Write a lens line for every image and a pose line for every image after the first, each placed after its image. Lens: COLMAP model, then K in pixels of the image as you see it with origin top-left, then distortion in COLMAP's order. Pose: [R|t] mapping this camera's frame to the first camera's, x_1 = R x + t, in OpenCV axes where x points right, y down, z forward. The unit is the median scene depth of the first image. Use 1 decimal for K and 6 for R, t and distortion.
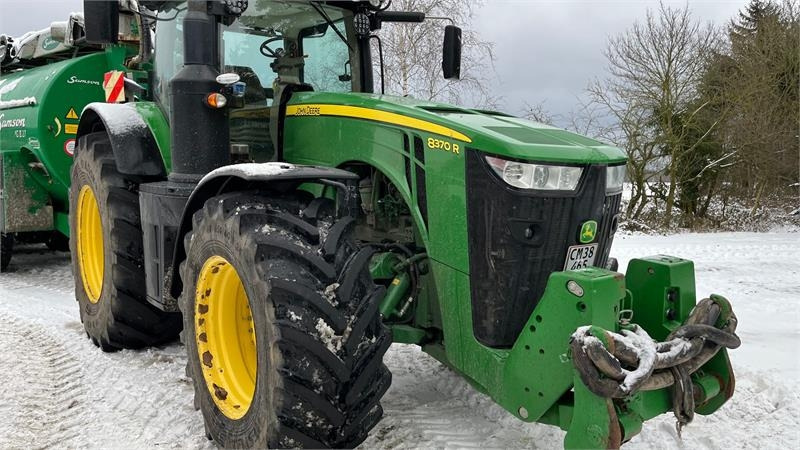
lens RADIAL K [[625.0, 0, 400.0], [0, 625.0, 225.0], [0, 0, 1]] dist [0.097993, -0.127131]
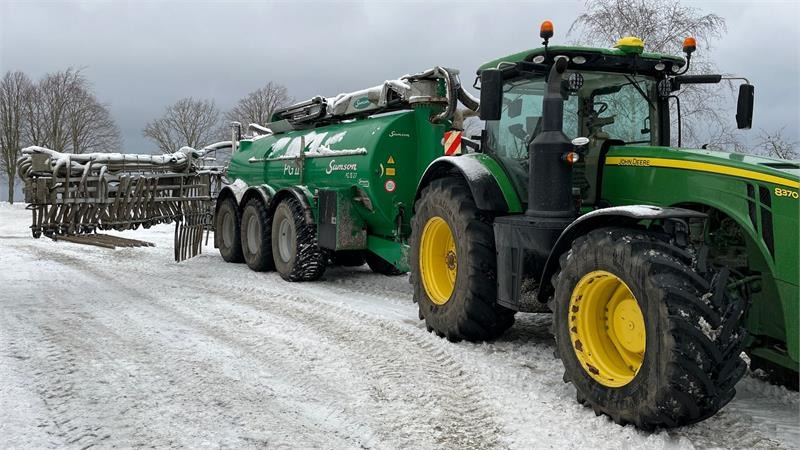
lens RADIAL K [[625.0, 0, 400.0], [0, 625.0, 225.0], [0, 0, 1]] dist [0.097993, -0.127131]
pose [[0.958739, 0.016010, -0.283836, -0.259230], [-0.027846, 0.998901, -0.037712, 0.009753], [0.282920, 0.044060, 0.958131, -0.402877]]
